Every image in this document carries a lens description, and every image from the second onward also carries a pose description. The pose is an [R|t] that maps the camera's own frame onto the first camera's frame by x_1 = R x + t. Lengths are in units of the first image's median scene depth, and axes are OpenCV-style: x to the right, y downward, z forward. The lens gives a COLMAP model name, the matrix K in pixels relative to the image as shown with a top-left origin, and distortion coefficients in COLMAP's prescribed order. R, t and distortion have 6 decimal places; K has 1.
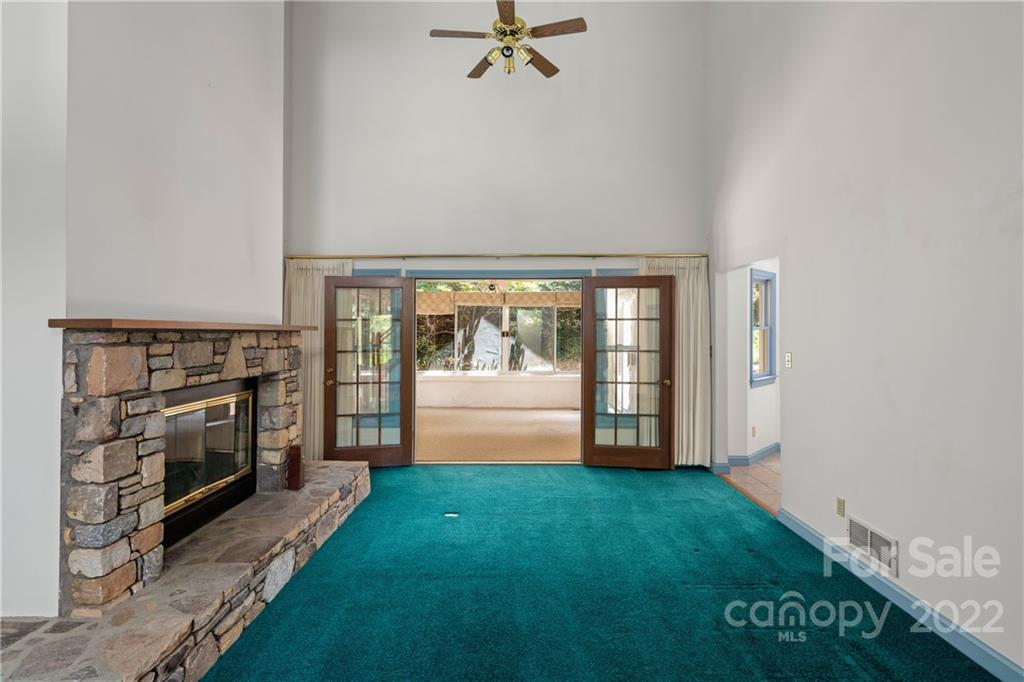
lens RADIAL K [[498.9, 0, 513.3], [0, 498.9, 337.8], [0, 0, 1]] dist [-0.000965, -0.000307]
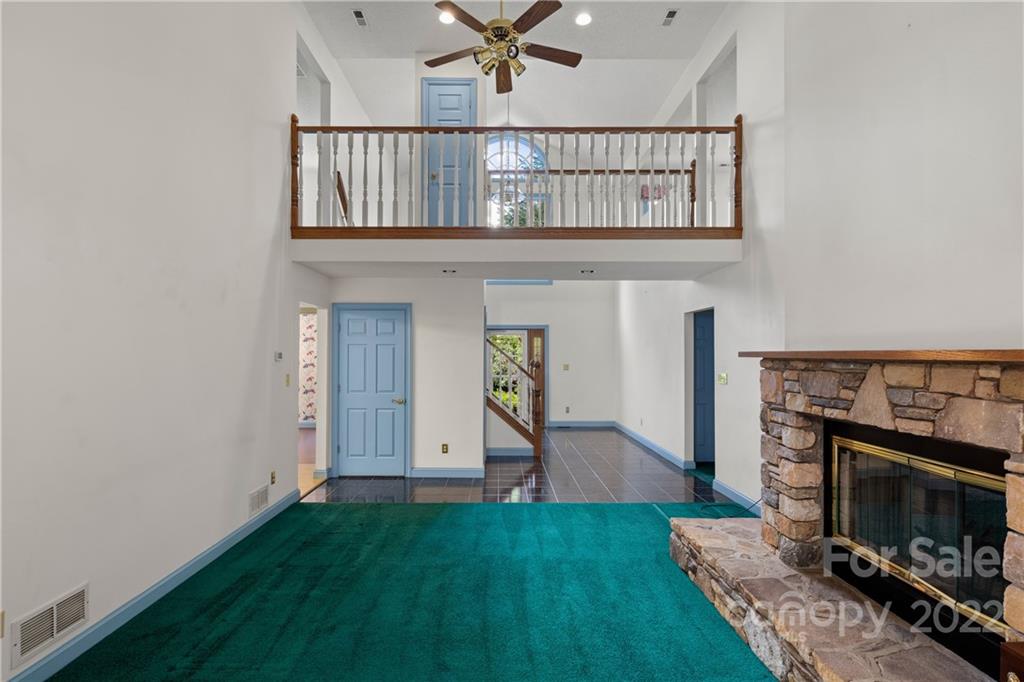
lens RADIAL K [[498.9, 0, 510.5], [0, 498.9, 344.6], [0, 0, 1]] dist [-0.000965, -0.000307]
pose [[-0.999406, -0.026440, -0.022096, -0.002668], [-0.026236, 0.999611, -0.009484, -0.020266], [0.022338, -0.008899, -0.999711, 2.013179]]
